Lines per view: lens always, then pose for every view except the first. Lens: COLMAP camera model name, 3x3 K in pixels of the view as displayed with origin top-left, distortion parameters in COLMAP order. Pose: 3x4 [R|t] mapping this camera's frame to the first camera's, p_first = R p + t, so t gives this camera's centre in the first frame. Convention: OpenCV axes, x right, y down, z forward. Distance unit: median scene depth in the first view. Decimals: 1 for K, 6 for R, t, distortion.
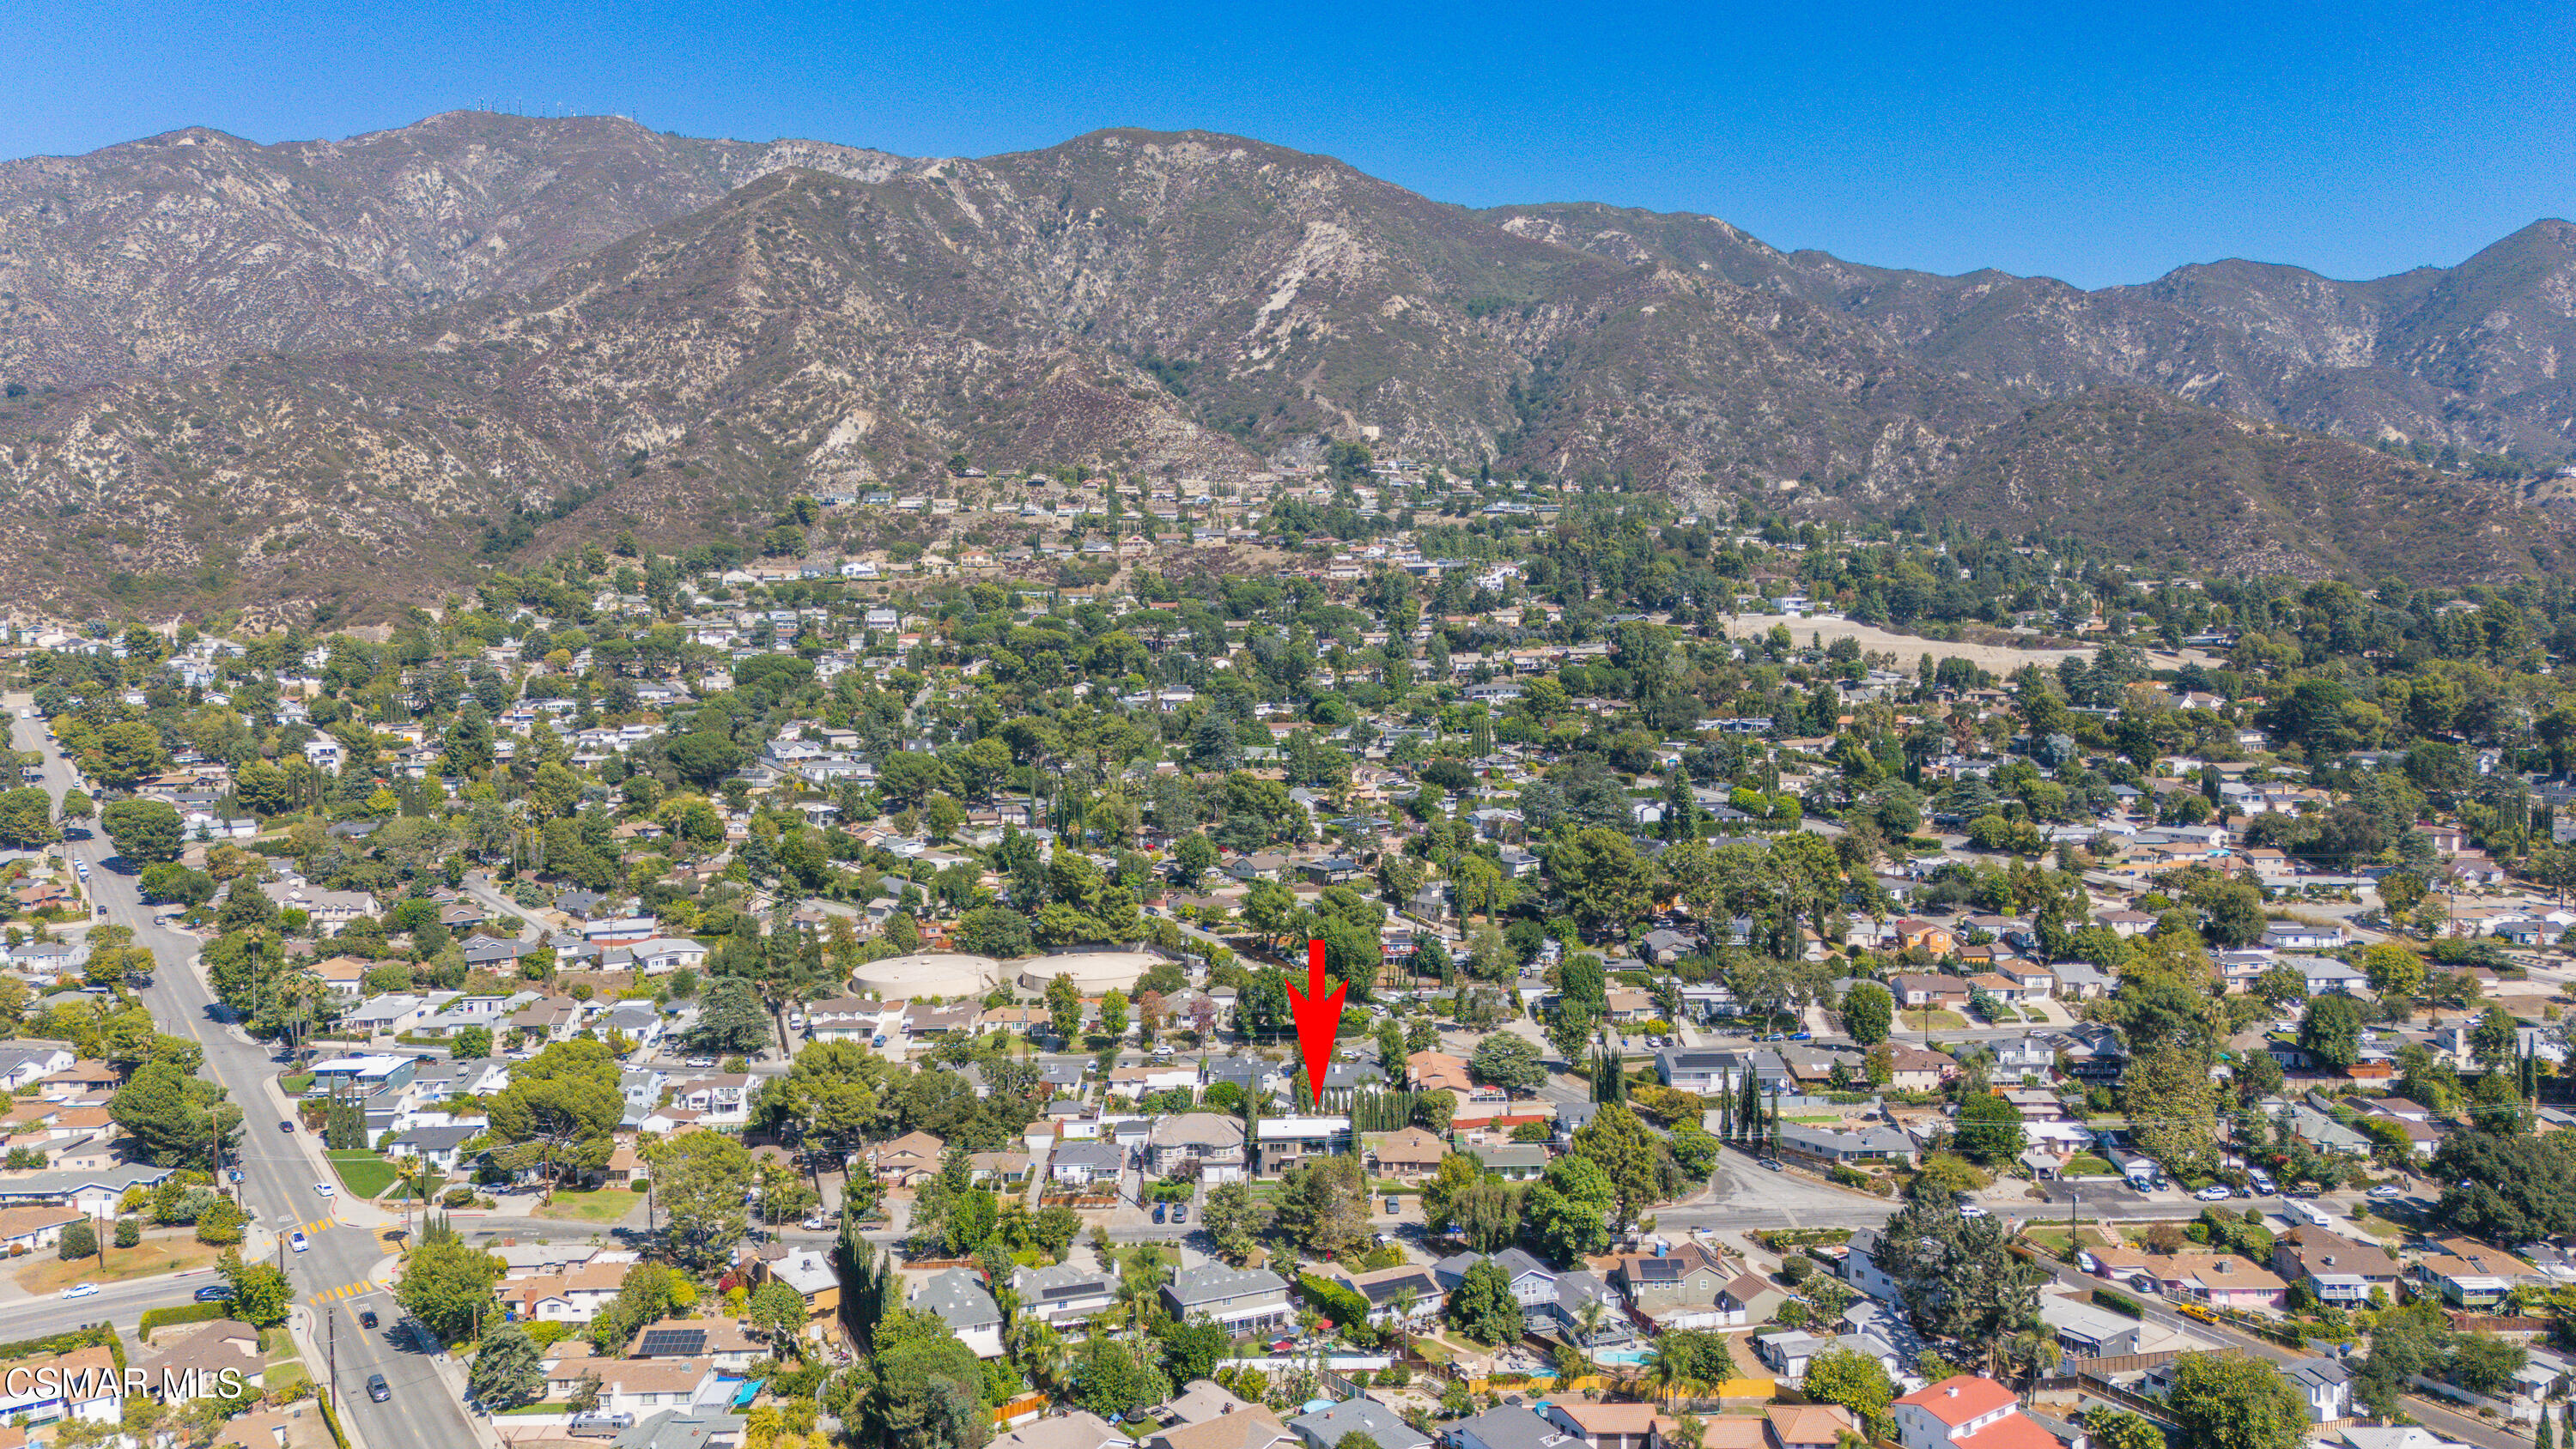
lens RADIAL K [[1914.4, 0, 1283.7], [0, 1914.4, 725.4], [0, 0, 1]] dist [0.051249, -0.009587]
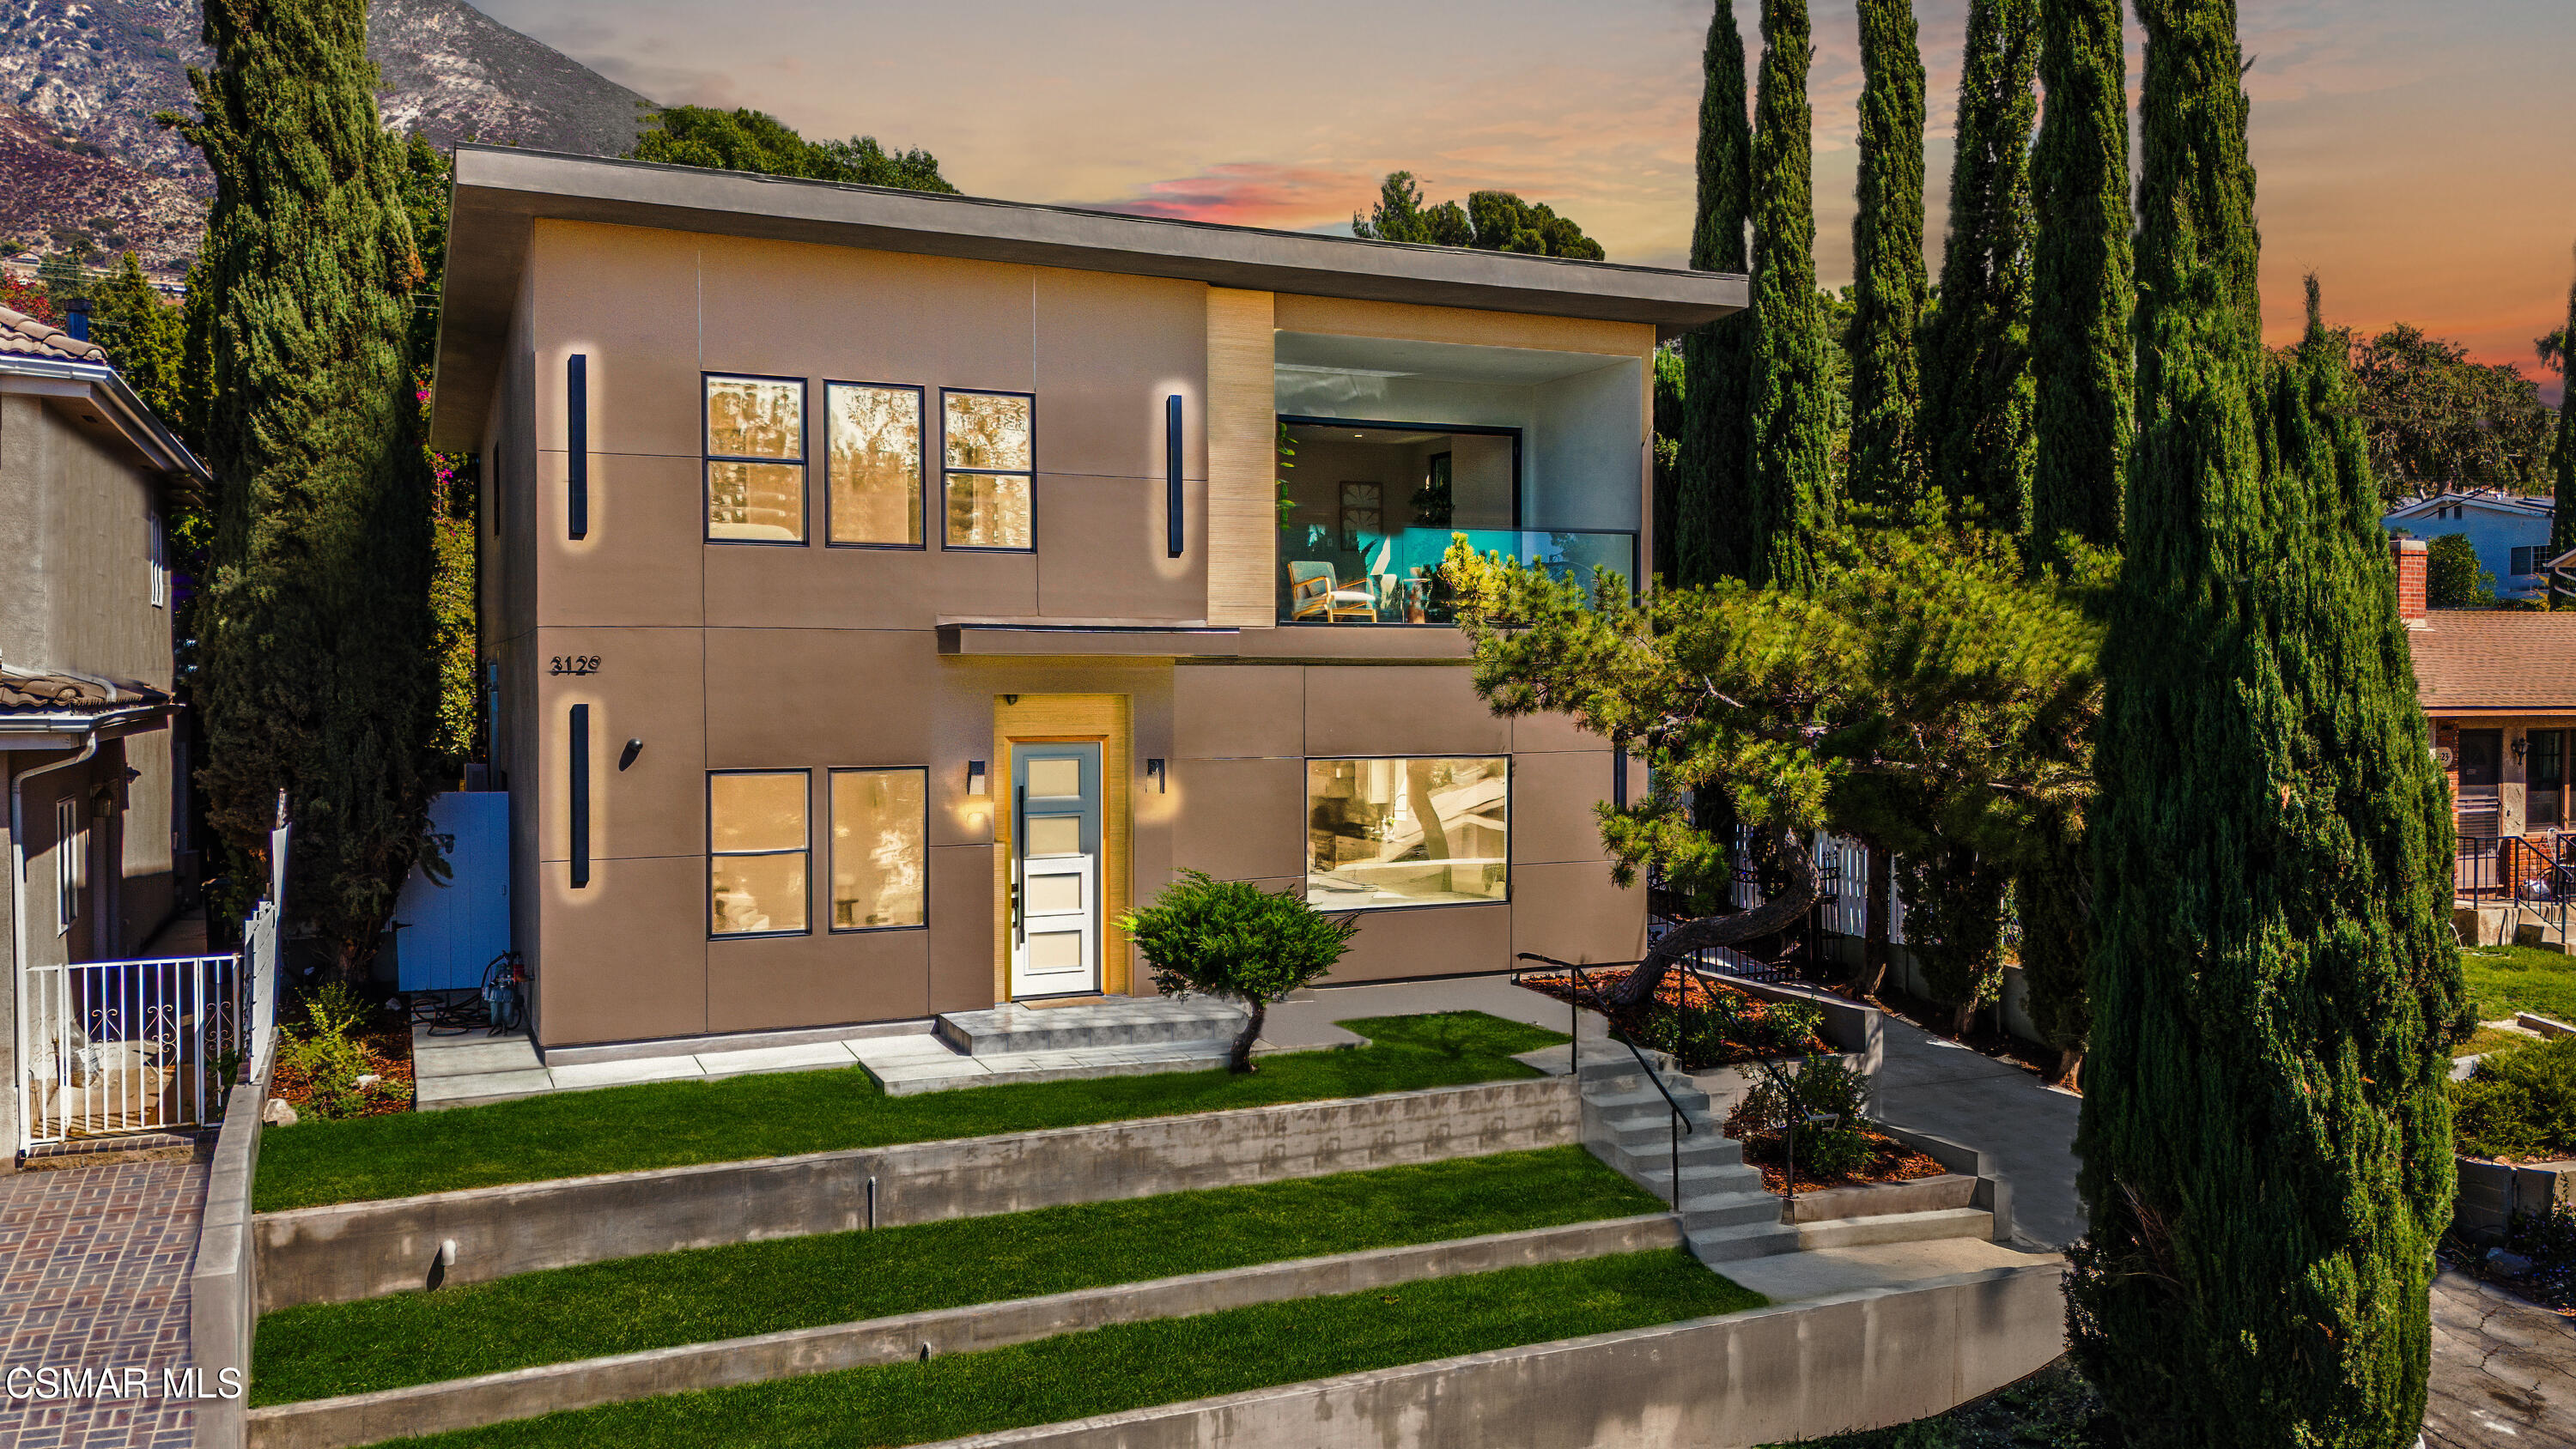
lens RADIAL K [[2048.9, 0, 1383.0], [0, 2048.9, 719.1], [0, 0, 1]] dist [0.061938, -0.024709]
pose [[0.900357, 0.005450, 0.435117, -0.002126], [0.018716, 0.998511, -0.051233, 0.032719], [-0.434749, 0.054271, 0.898915, 0.134226]]
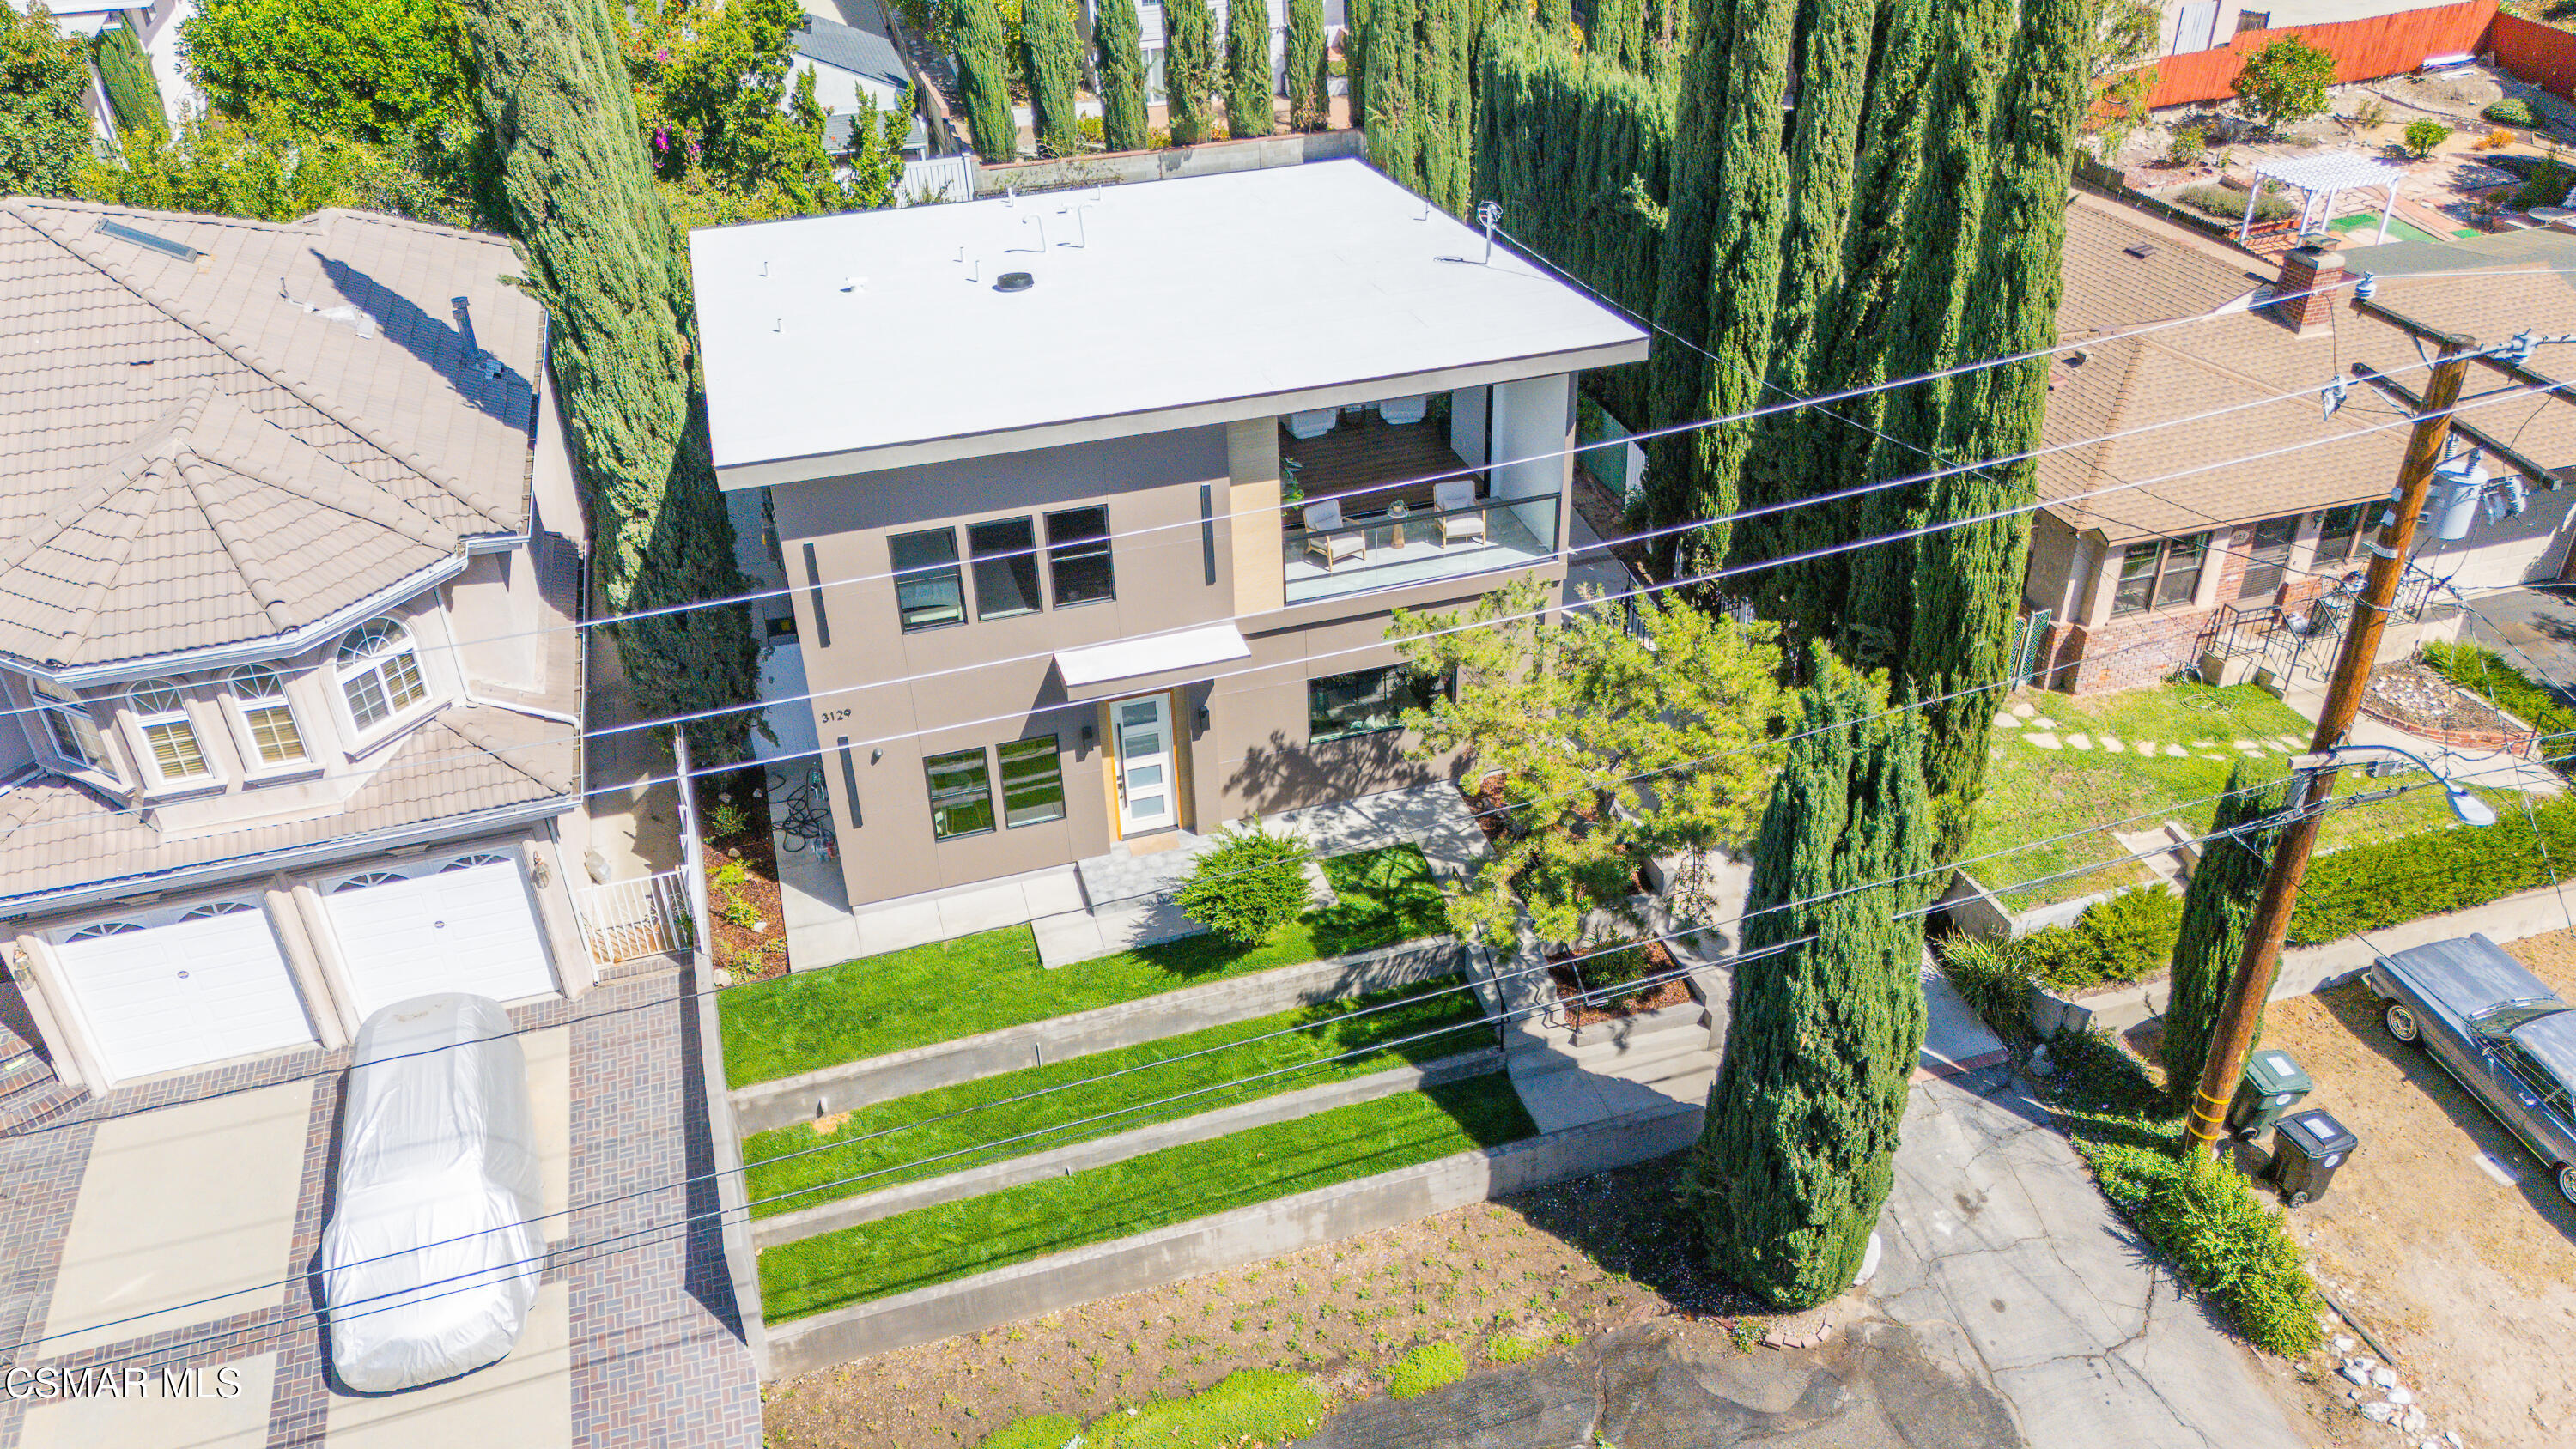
lens RADIAL K [[1914.4, 0, 1298.4], [0, 1914.4, 702.5], [0, 0, 1]] dist [0.051249, -0.009587]
pose [[0.954809, -0.167329, 0.245646, -0.001667], [0.034586, 0.883408, 0.467326, 0.026850], [-0.295202, -0.437711, 0.849273, 0.131911]]
